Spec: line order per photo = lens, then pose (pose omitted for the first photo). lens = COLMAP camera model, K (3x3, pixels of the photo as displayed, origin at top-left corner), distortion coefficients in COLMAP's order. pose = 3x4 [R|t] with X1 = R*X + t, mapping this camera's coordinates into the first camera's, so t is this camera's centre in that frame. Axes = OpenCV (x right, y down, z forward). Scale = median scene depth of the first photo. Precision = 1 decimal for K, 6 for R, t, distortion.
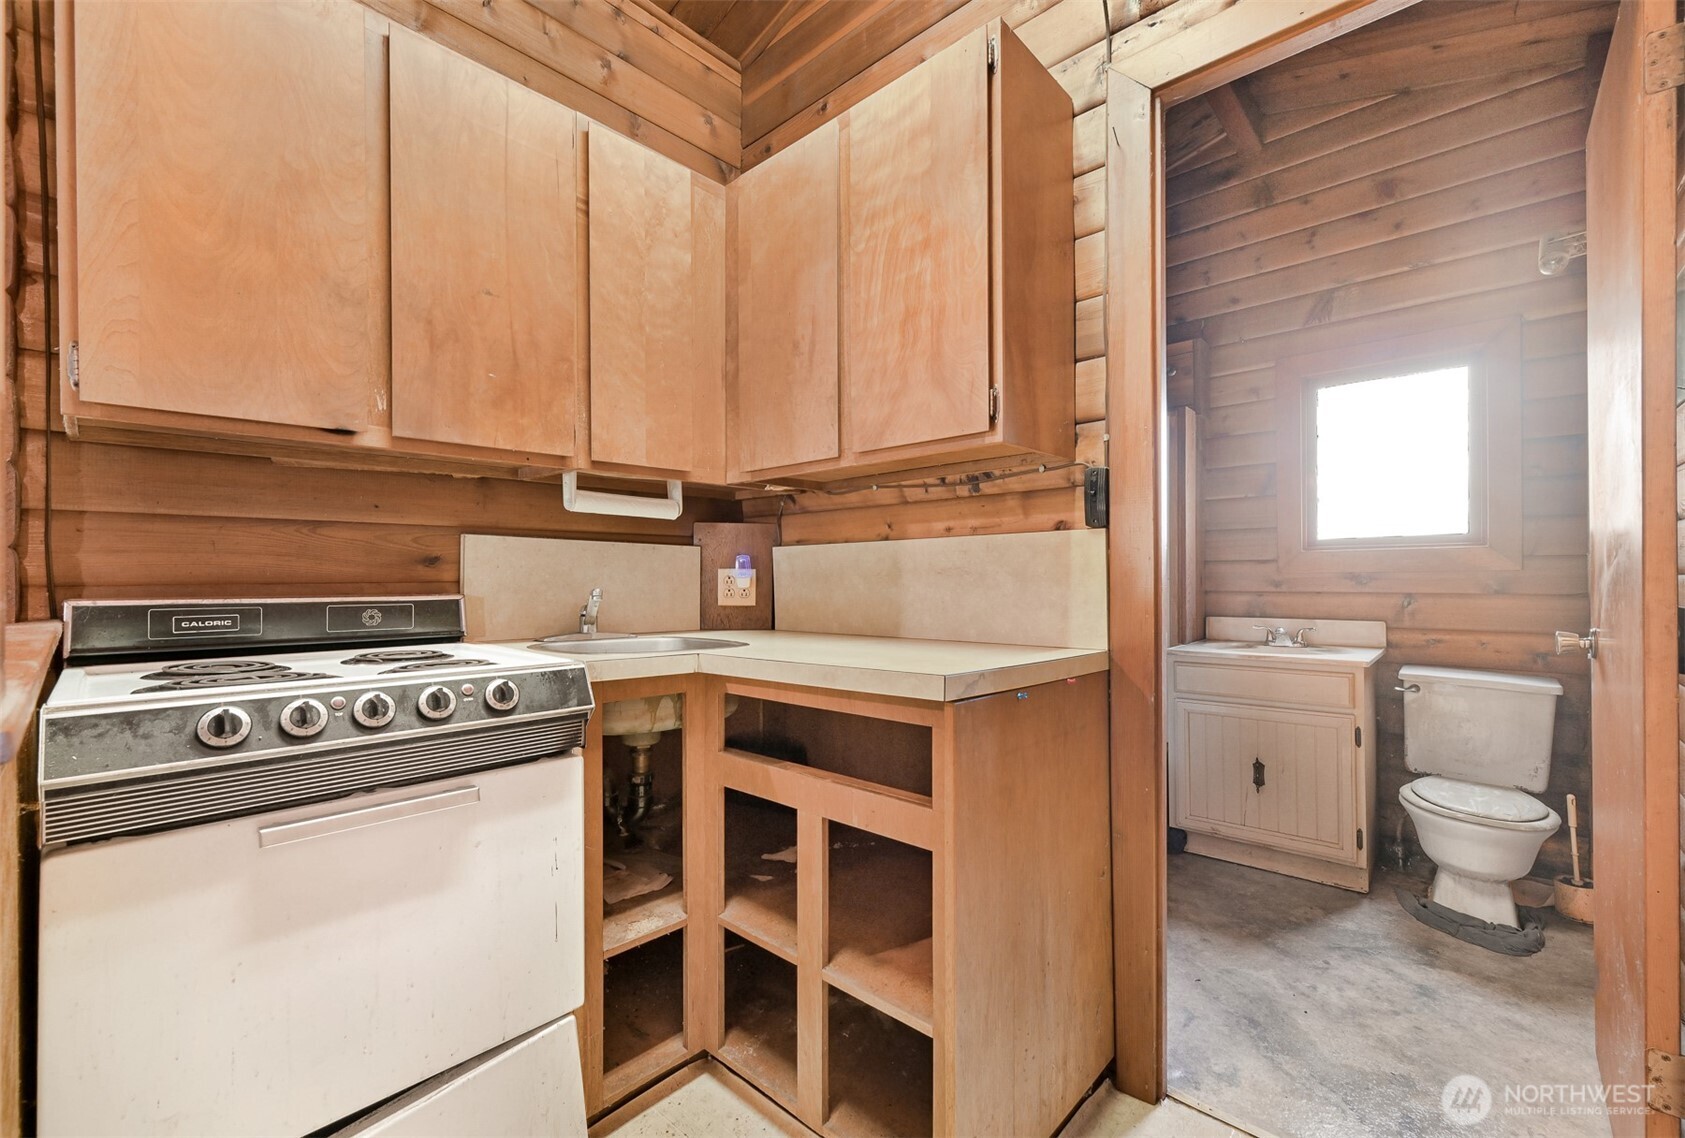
lens RADIAL K [[710.6, 0, 851.4], [0, 710.6, 573.6], [0, 0, 1]] dist [-0.002506, -0.000125]
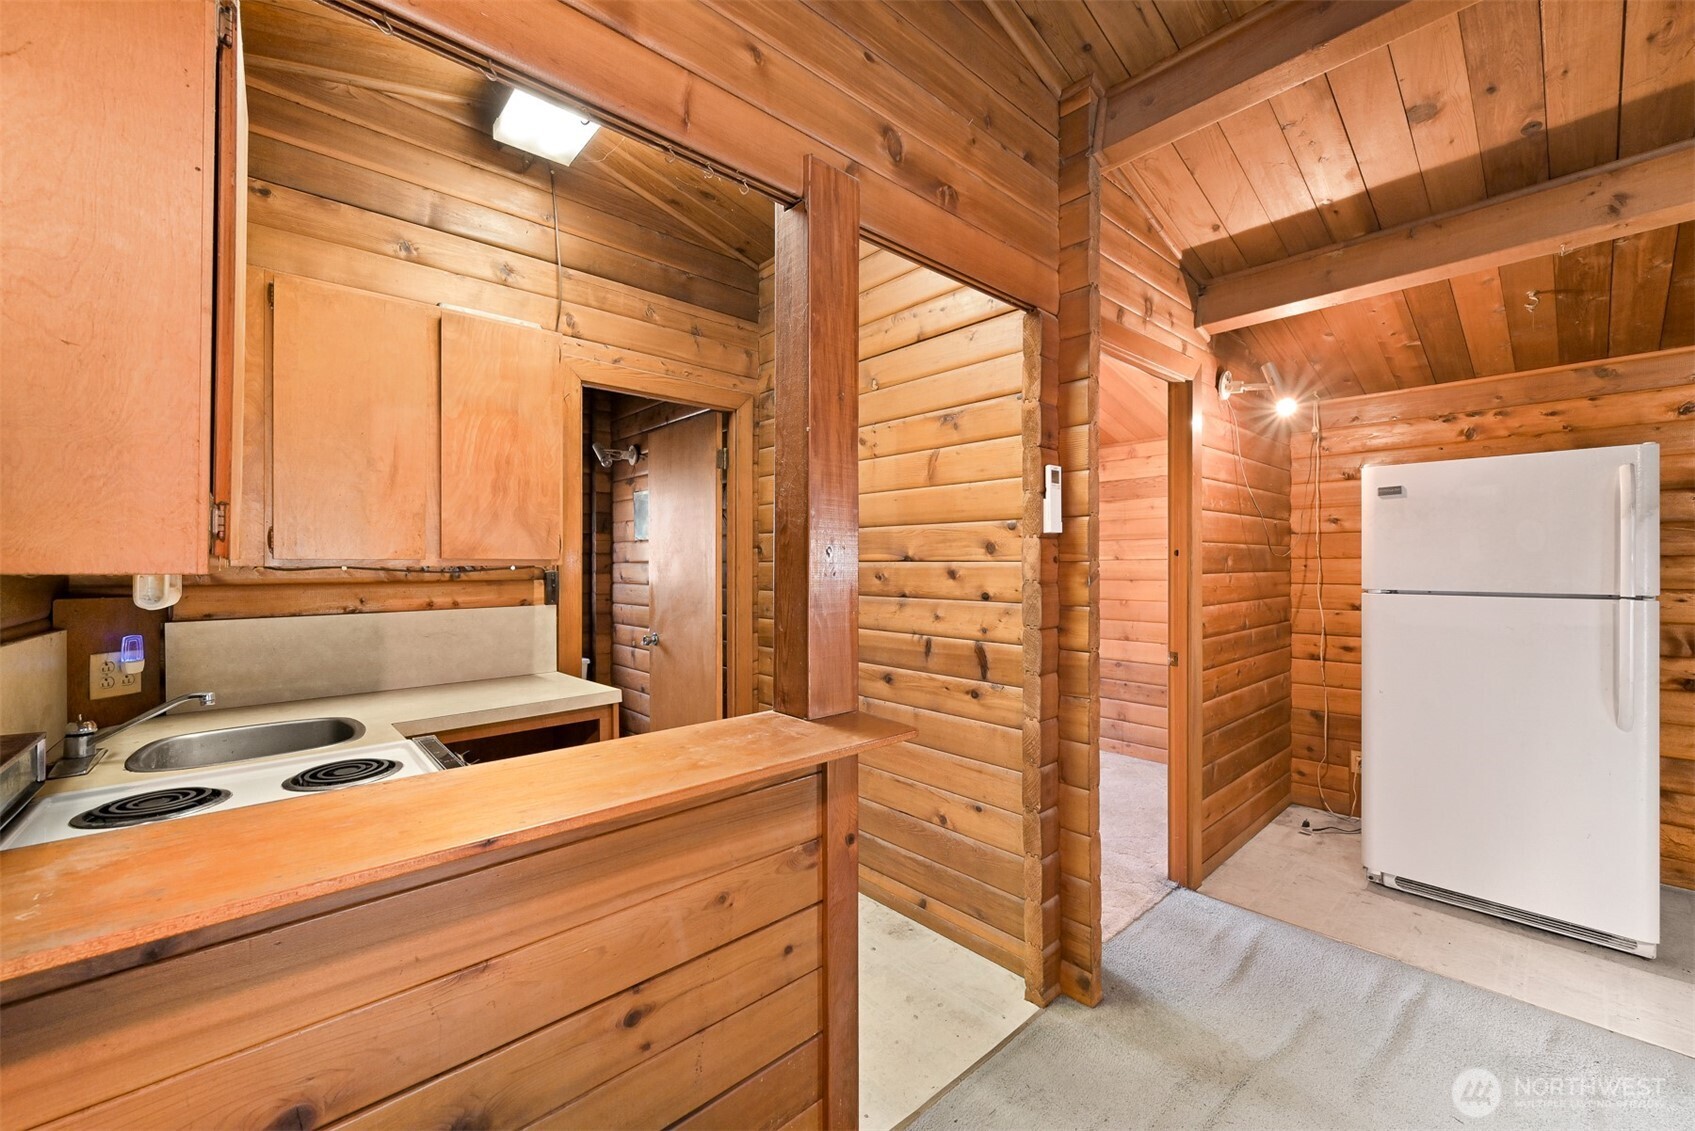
lens RADIAL K [[669.5, 0, 847.5], [0, 669.5, 565.5], [0, 0, 1]] dist [-0.001230, -0.000070]
pose [[0.099259, 0.002454, 0.995059, -0.780540], [-0.002535, 0.999994, -0.002214, -0.099308], [-0.995058, -0.002303, 0.099265, 0.054127]]
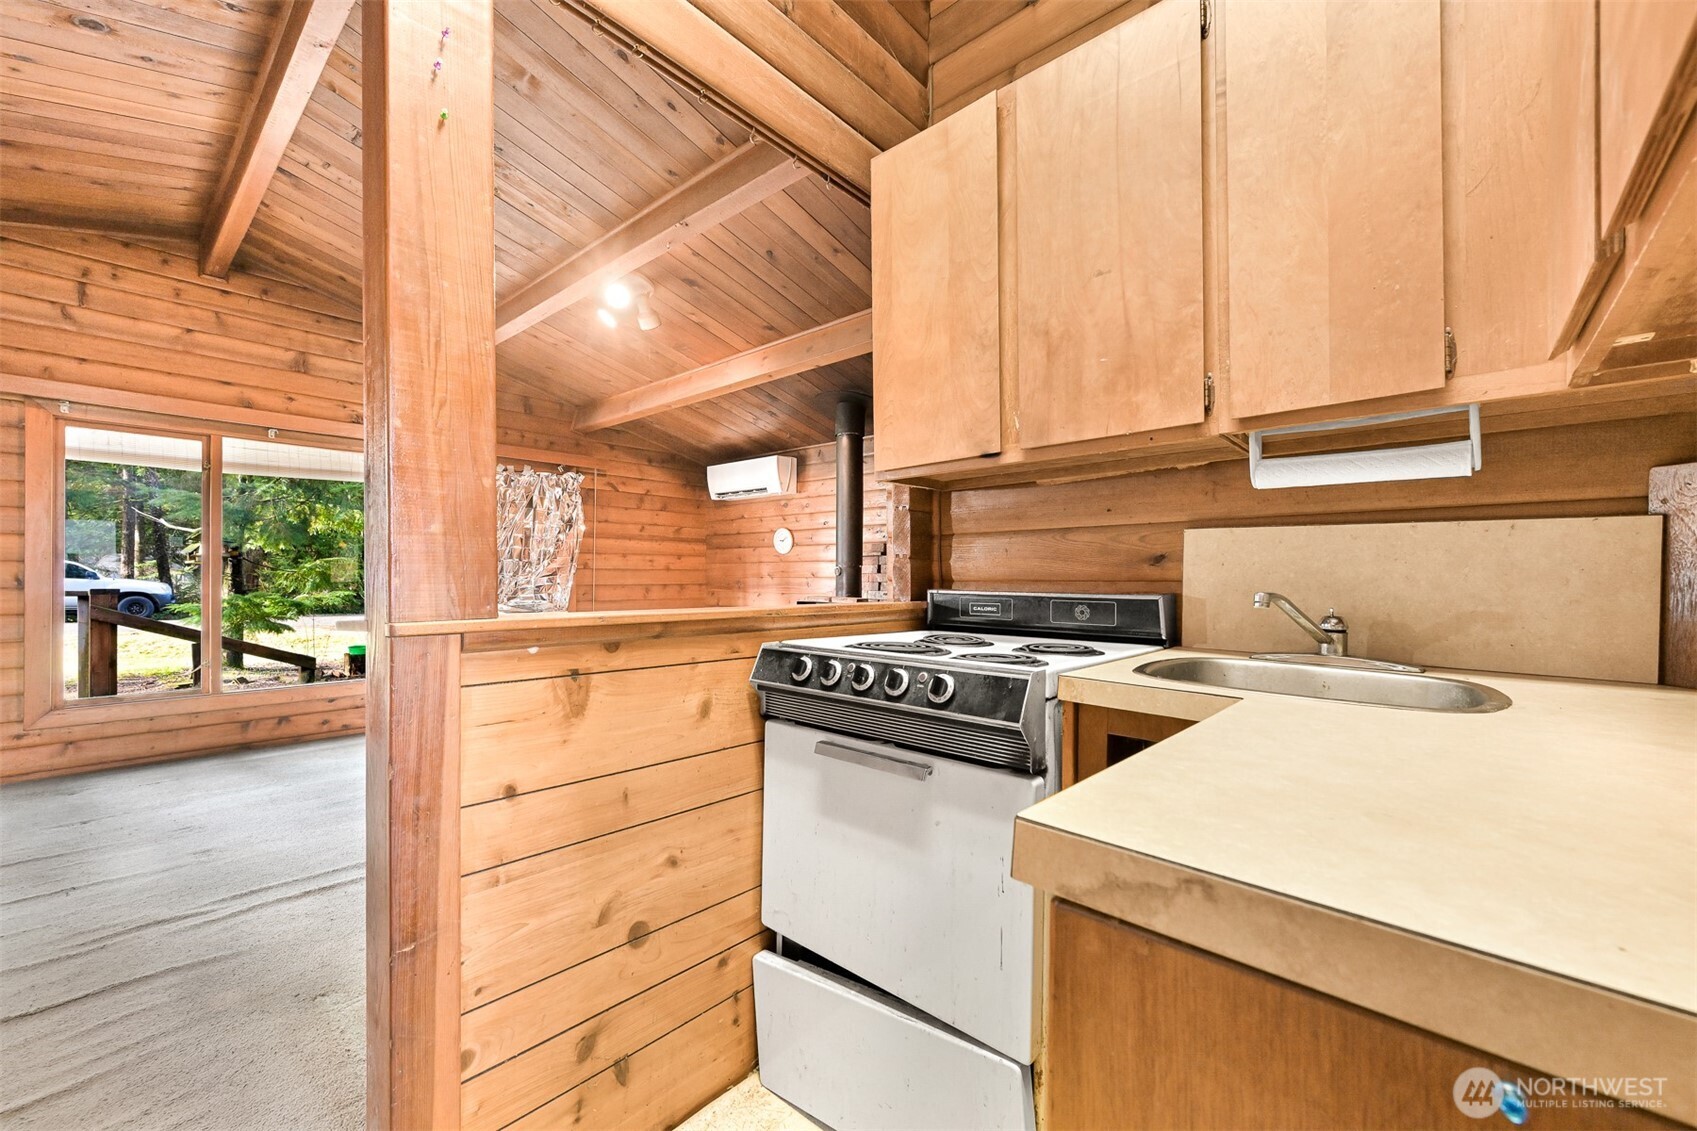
lens RADIAL K [[675.1, 0, 849.7], [0, 675.1, 577.5], [0, 0, 1]] dist [-0.001249, 0.000326]
pose [[0.004915, 0.003213, -0.999983, 0.241079], [0.001580, 0.999994, 0.003221, 0.002376], [0.999987, -0.001595, 0.004910, 0.419825]]
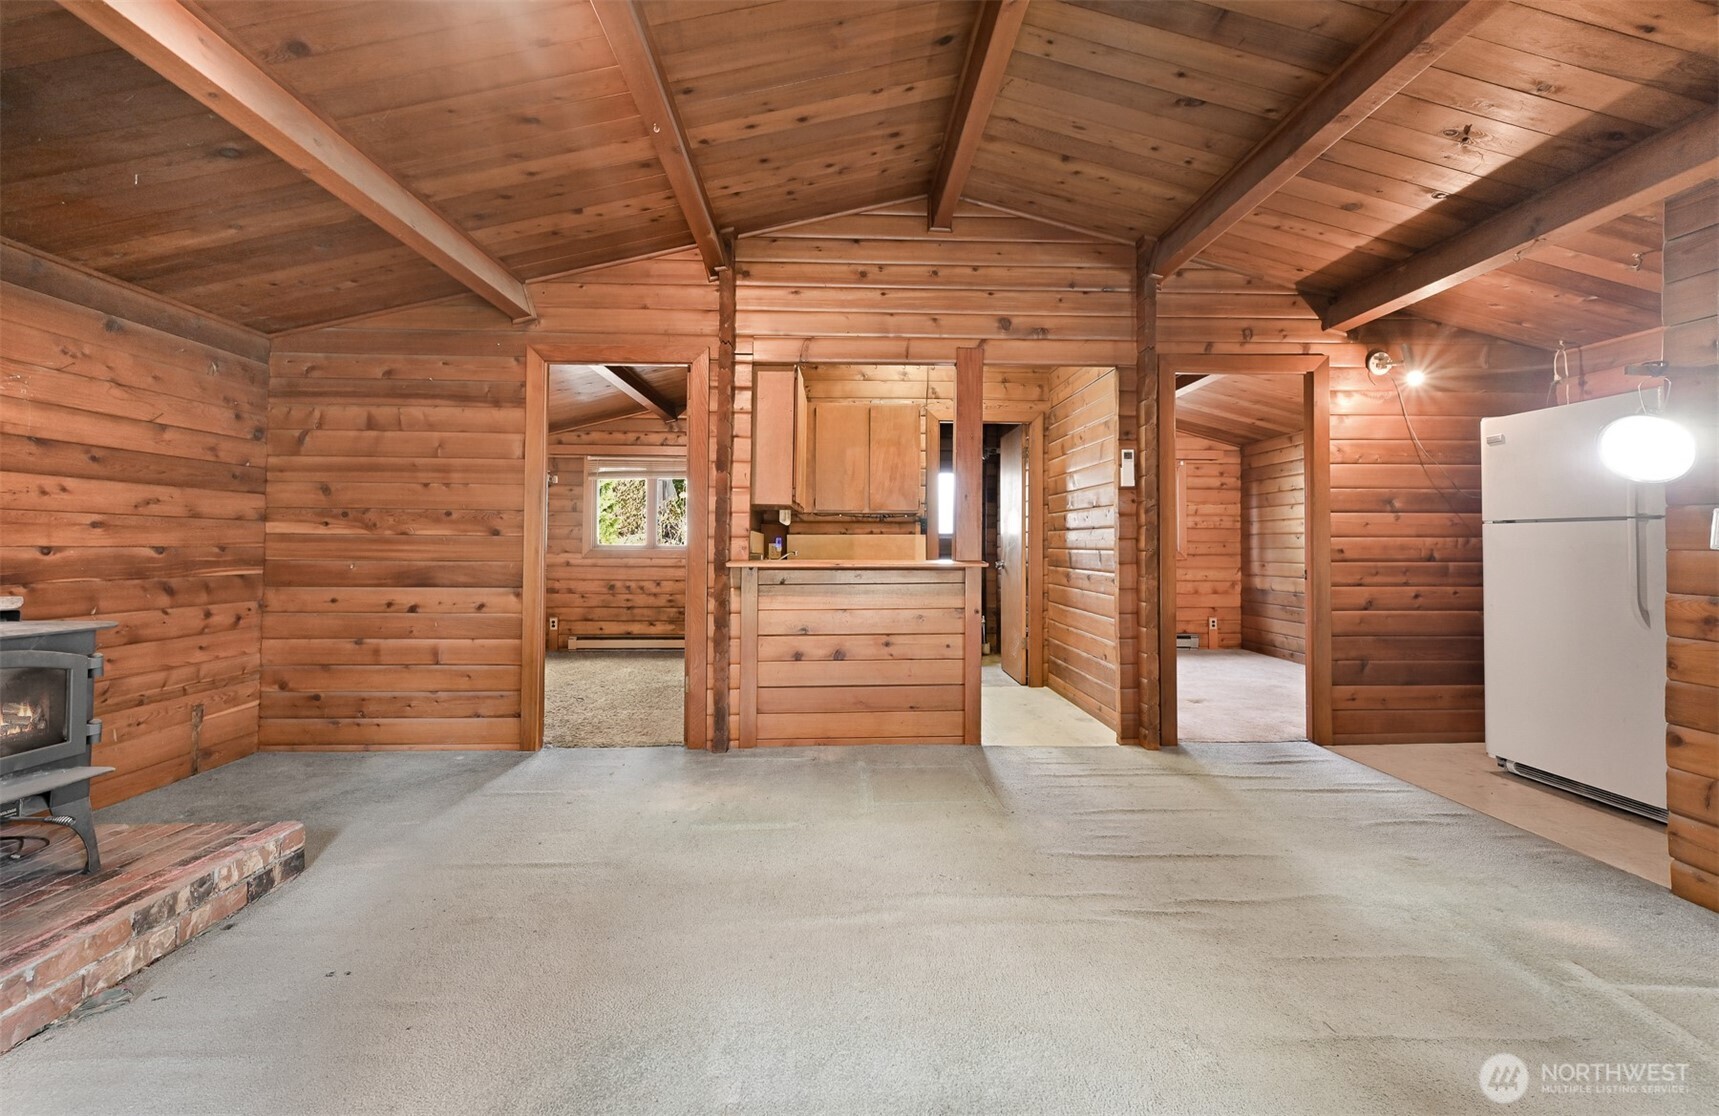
lens RADIAL K [[712.6, 0, 875.9], [0, 712.6, 527.5], [0, 0, 1]] dist [-0.001754, 0.000086]
pose [[0.704108, 0.024428, 0.709673, -1.476257], [-0.009277, 0.999639, -0.025205, -0.002959], [-0.710033, 0.011163, 0.704080, -0.849946]]
